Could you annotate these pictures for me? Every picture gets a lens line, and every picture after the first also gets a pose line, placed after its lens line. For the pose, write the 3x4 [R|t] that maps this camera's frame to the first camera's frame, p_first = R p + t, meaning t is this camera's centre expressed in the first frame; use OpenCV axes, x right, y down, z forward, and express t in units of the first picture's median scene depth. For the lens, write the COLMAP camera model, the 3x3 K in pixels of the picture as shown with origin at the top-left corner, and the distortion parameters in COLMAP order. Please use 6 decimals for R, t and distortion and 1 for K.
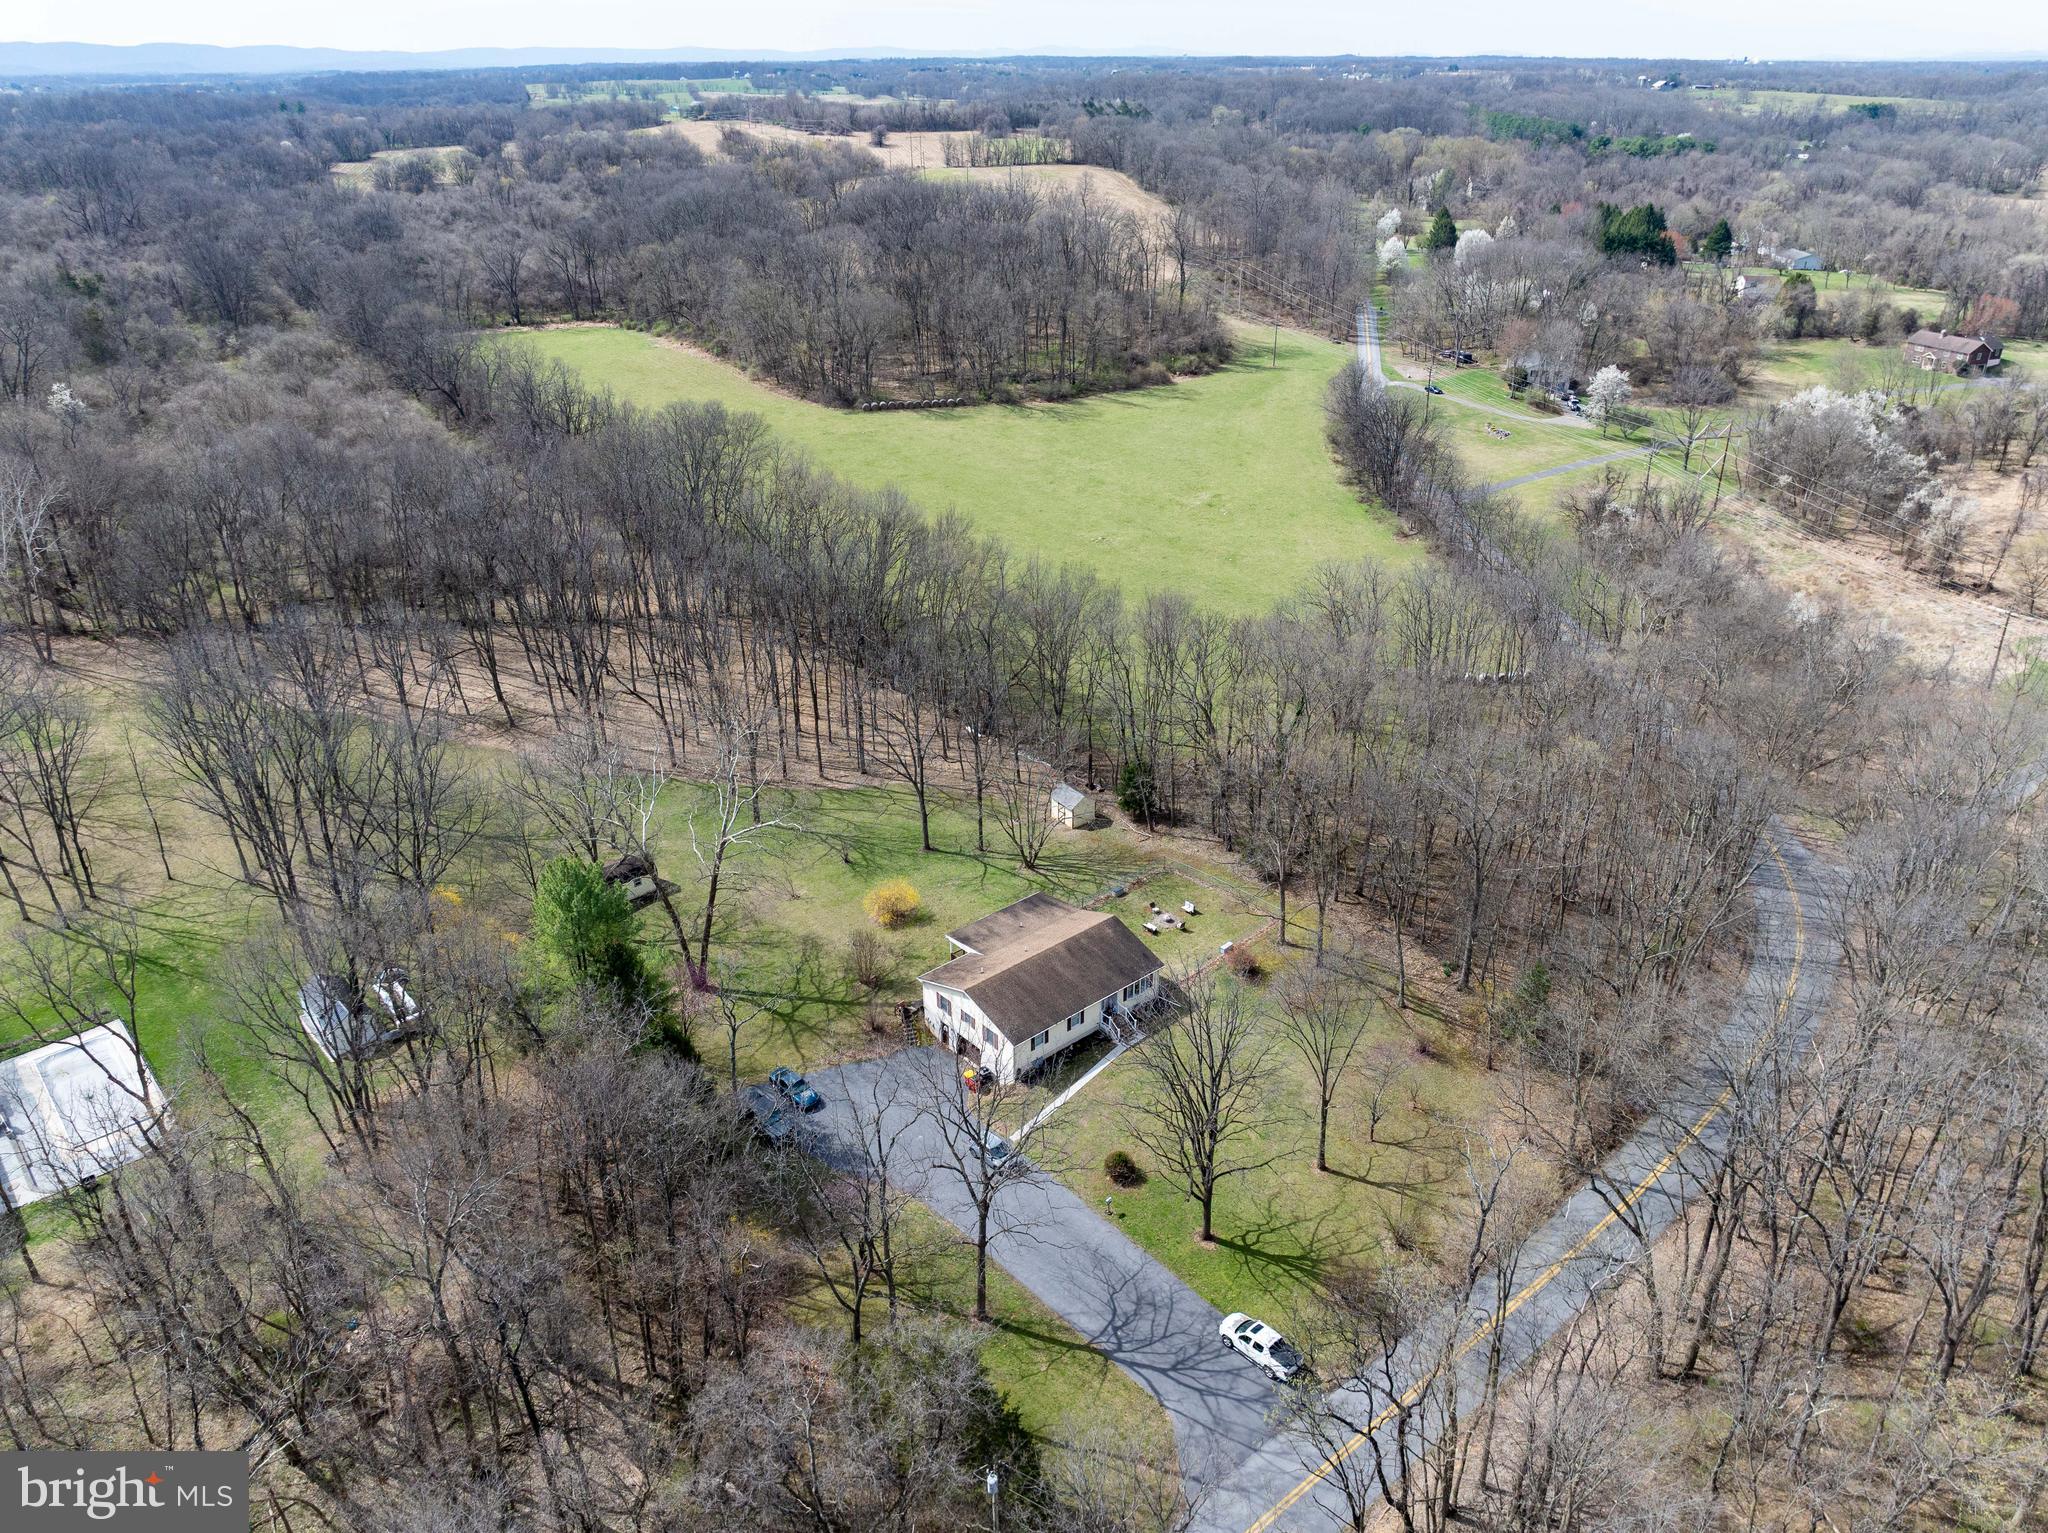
lens RADIAL K [[1441.7, 0, 1024.0], [0, 1441.7, 766.5], [0, 0, 1]] dist [-0.009862, -0.027559]
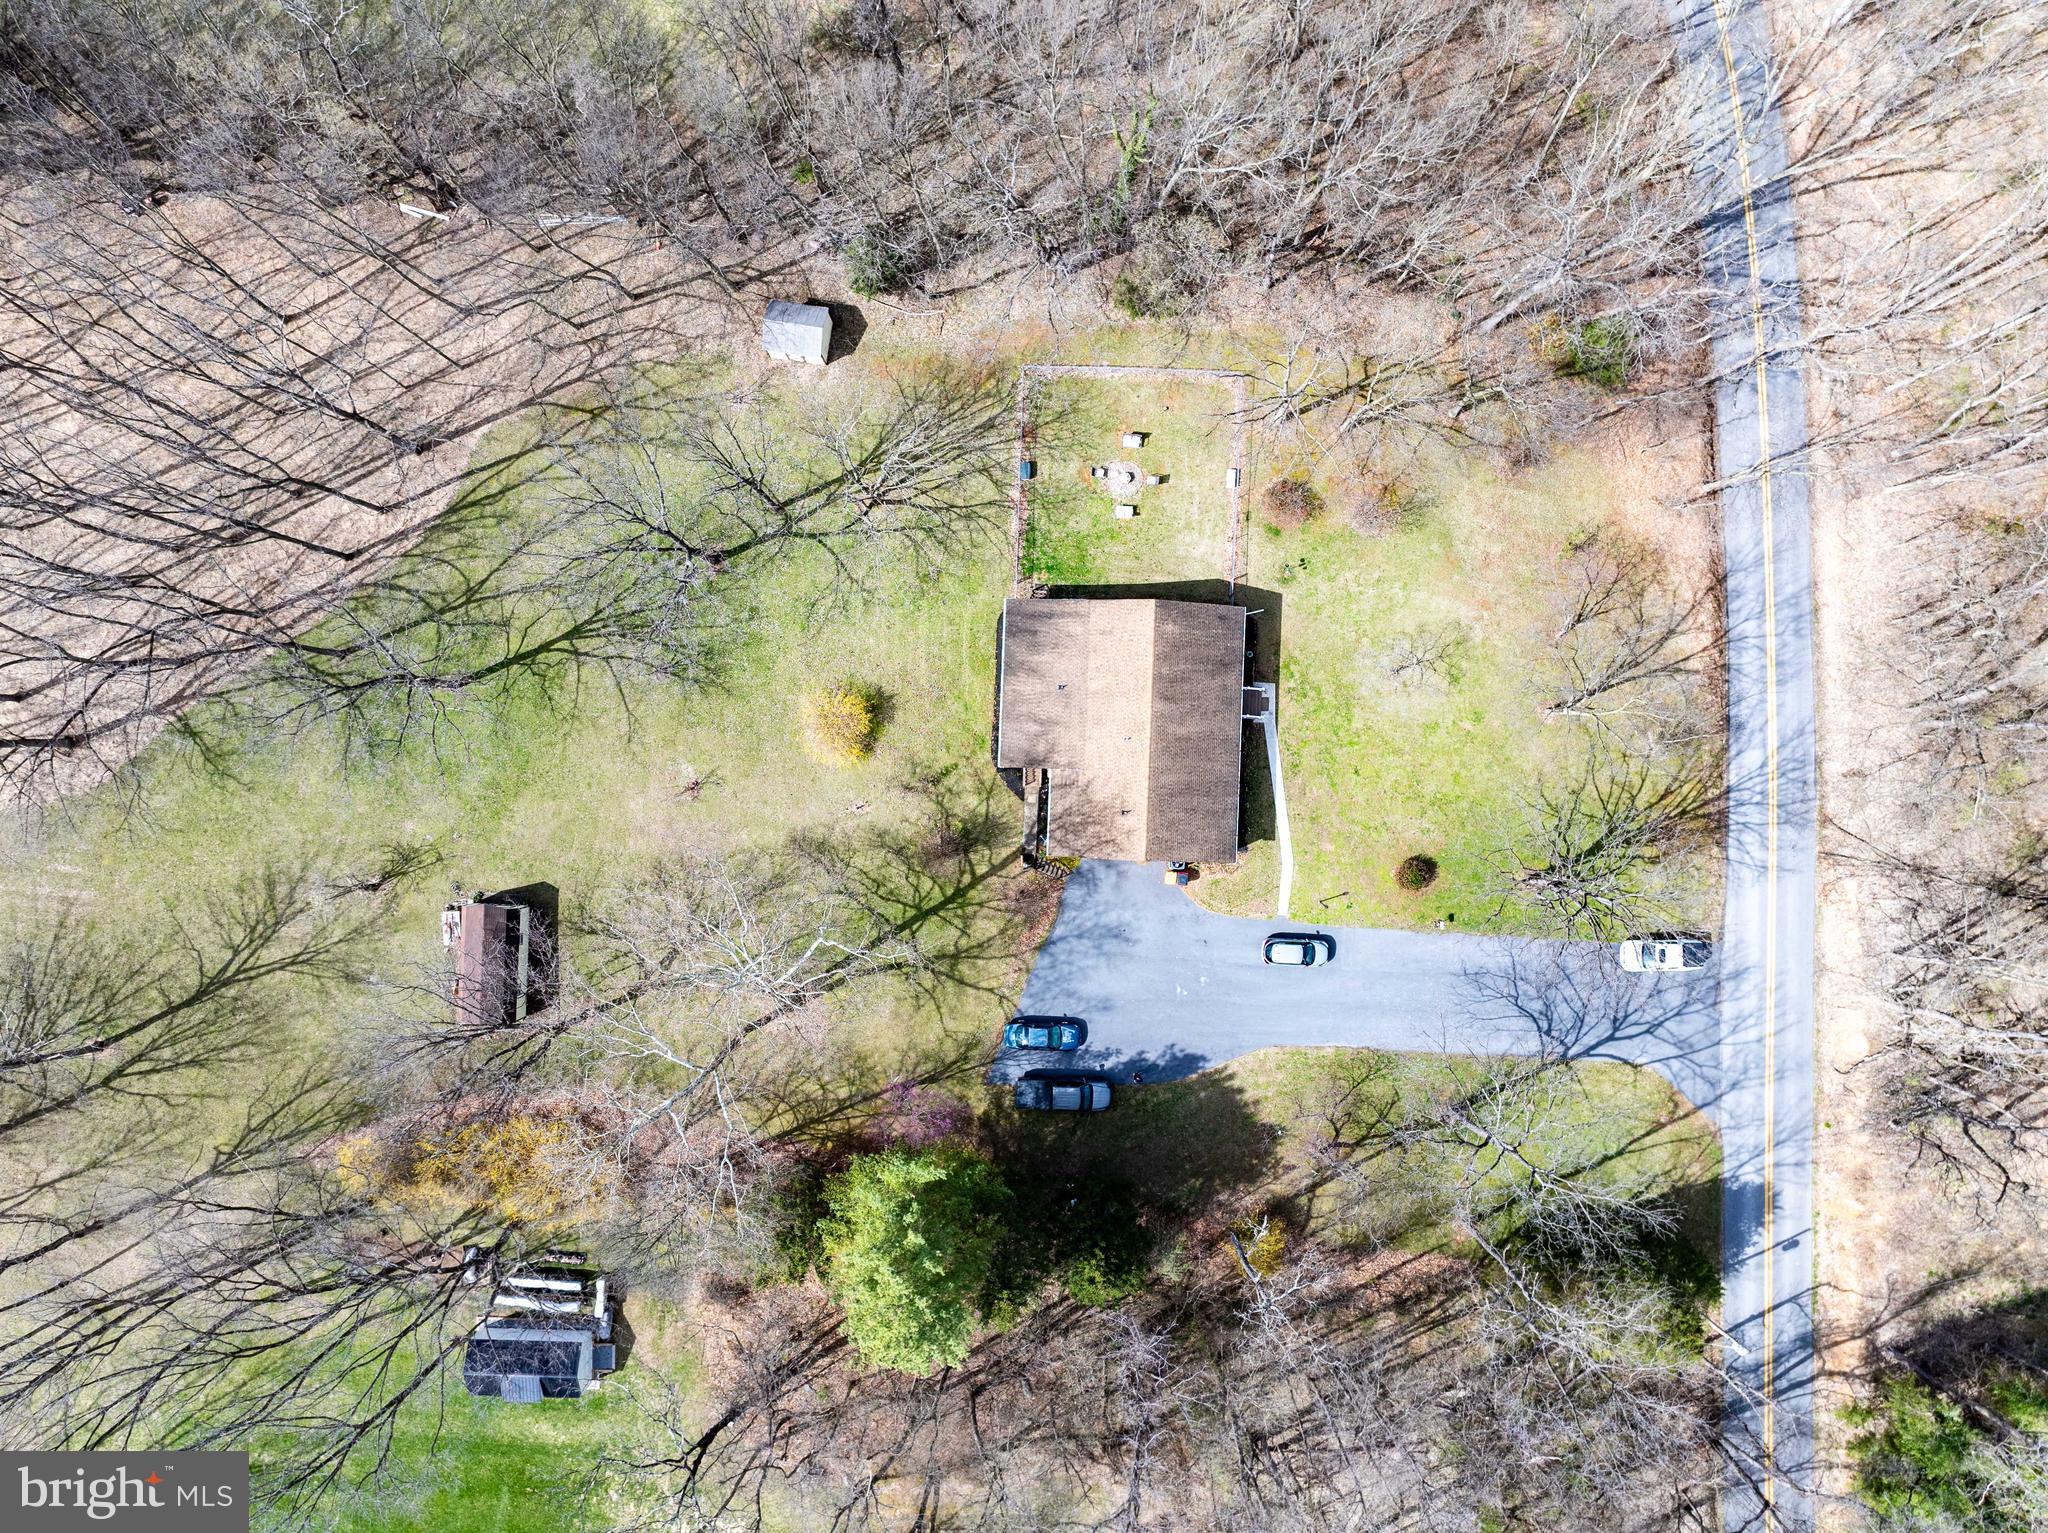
lens RADIAL K [[1411.4, 0, 1024.0], [0, 1411.4, 766.5], [0, 0, 1]] dist [0.001531, -0.052093]
pose [[0.688887, -0.724852, -0.004992, -0.024887], [0.337378, 0.314529, 0.887270, -0.321629], [-0.641569, -0.612913, 0.461224, 0.394385]]
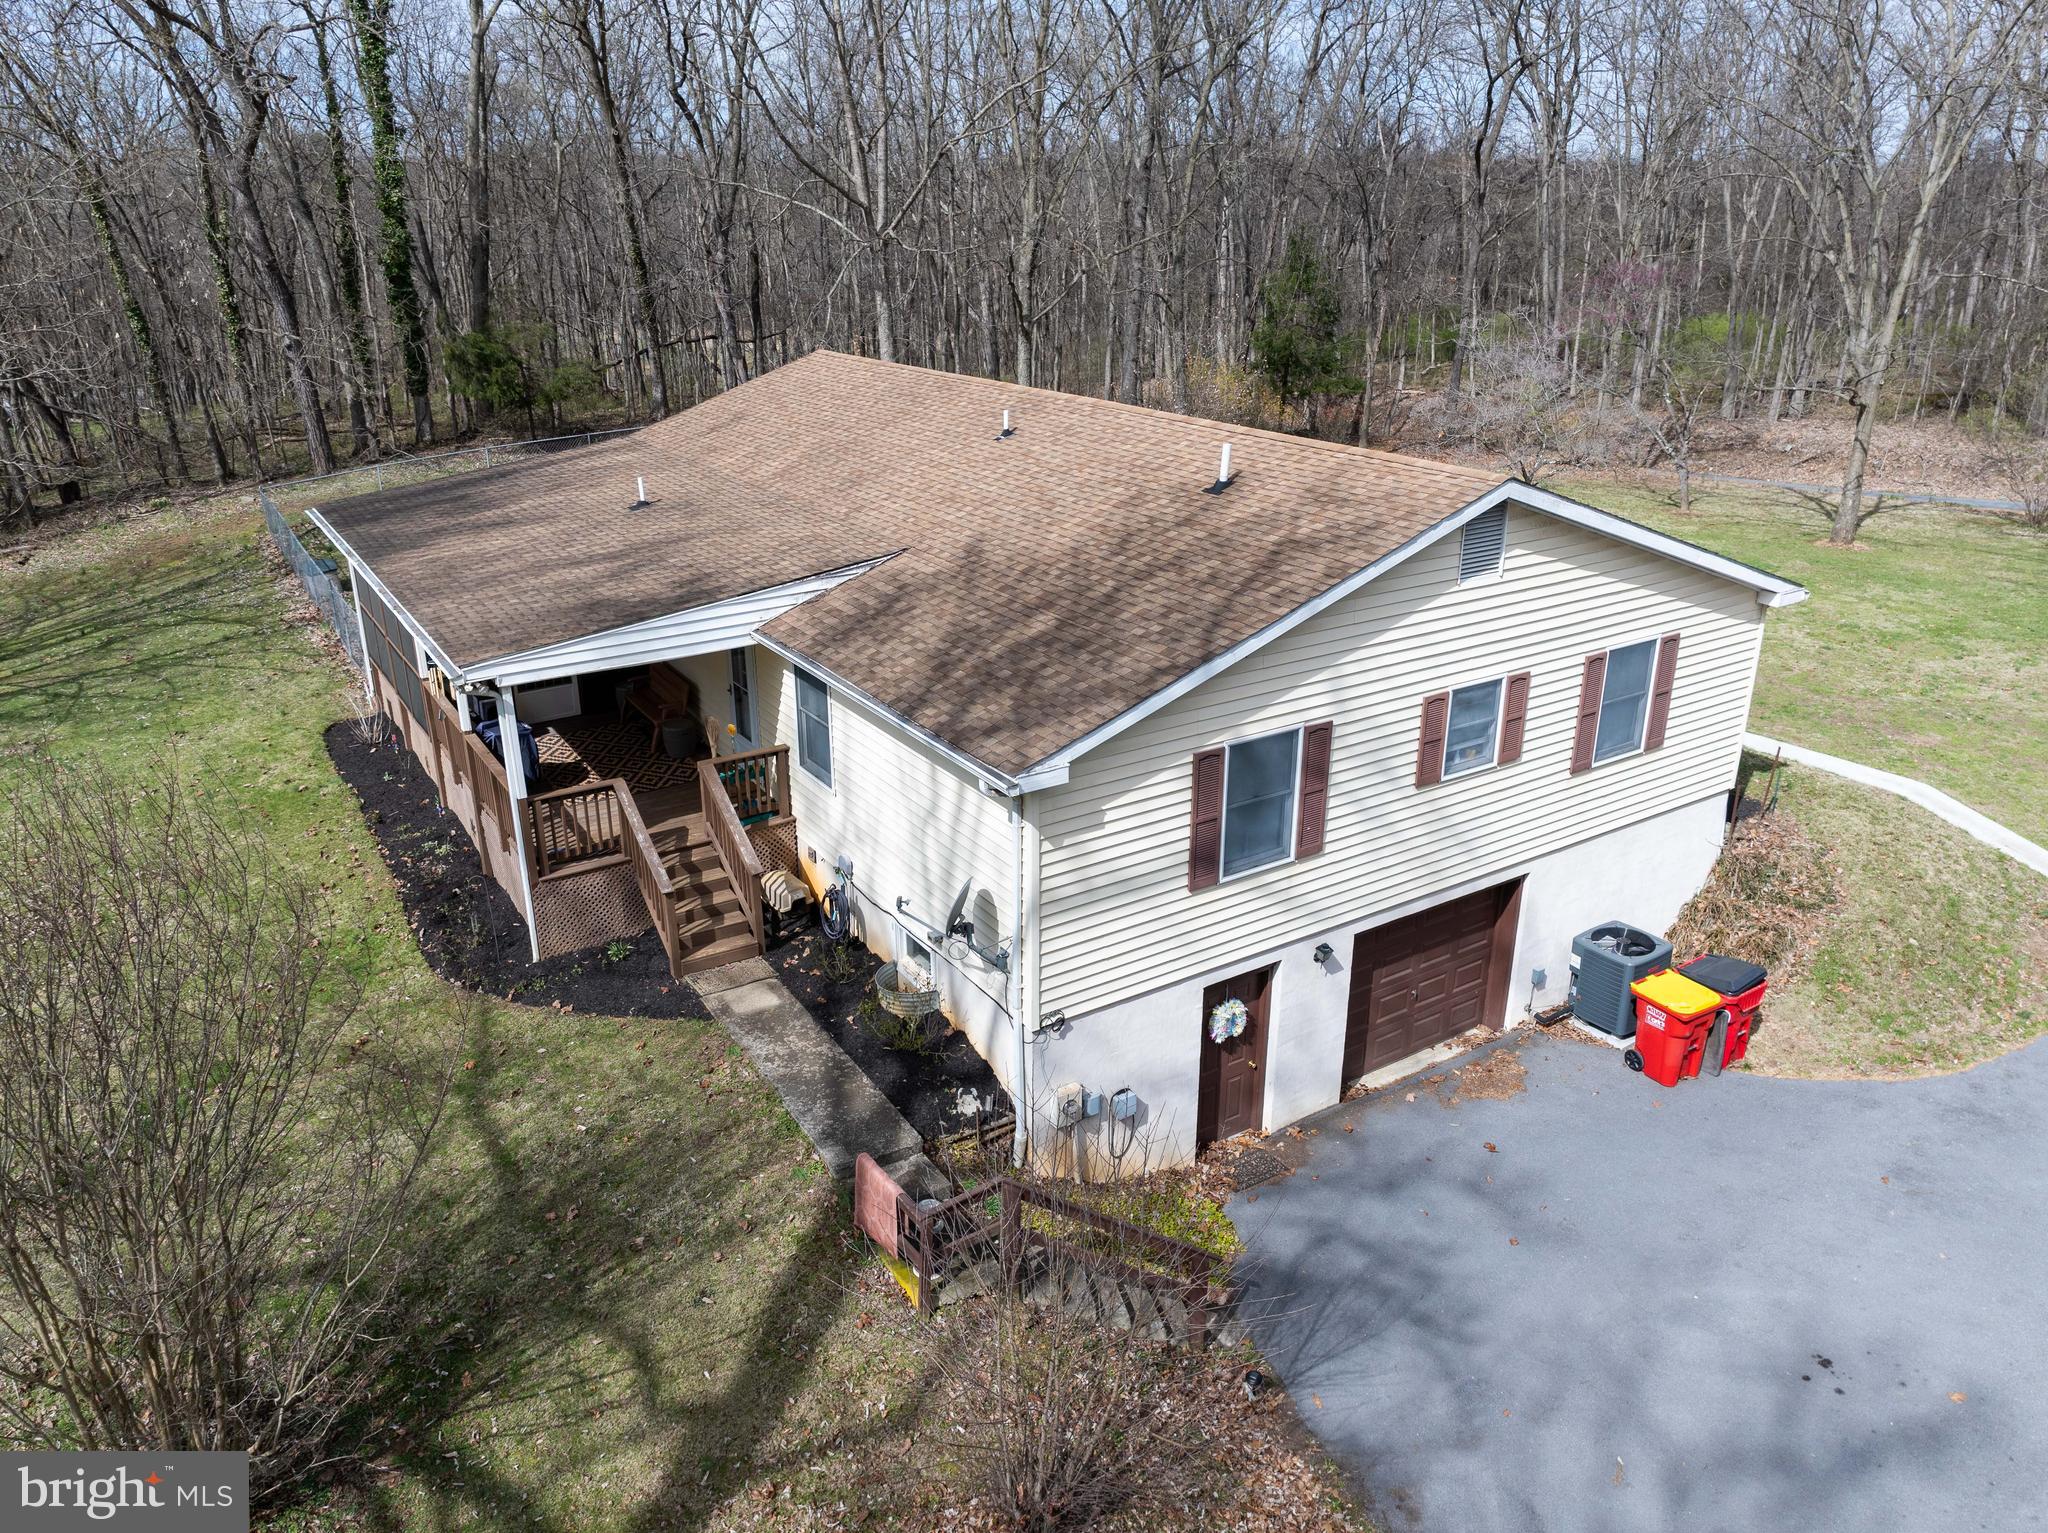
lens RADIAL K [[1411.4, 0, 1024.0], [0, 1411.4, 766.5], [0, 0, 1]] dist [0.001531, -0.052093]
pose [[0.147029, -0.363817, 0.919793, -0.096045], [0.441197, 0.856391, 0.268214, 0.068853], [-0.885284, 0.366375, 0.286429, 0.560692]]
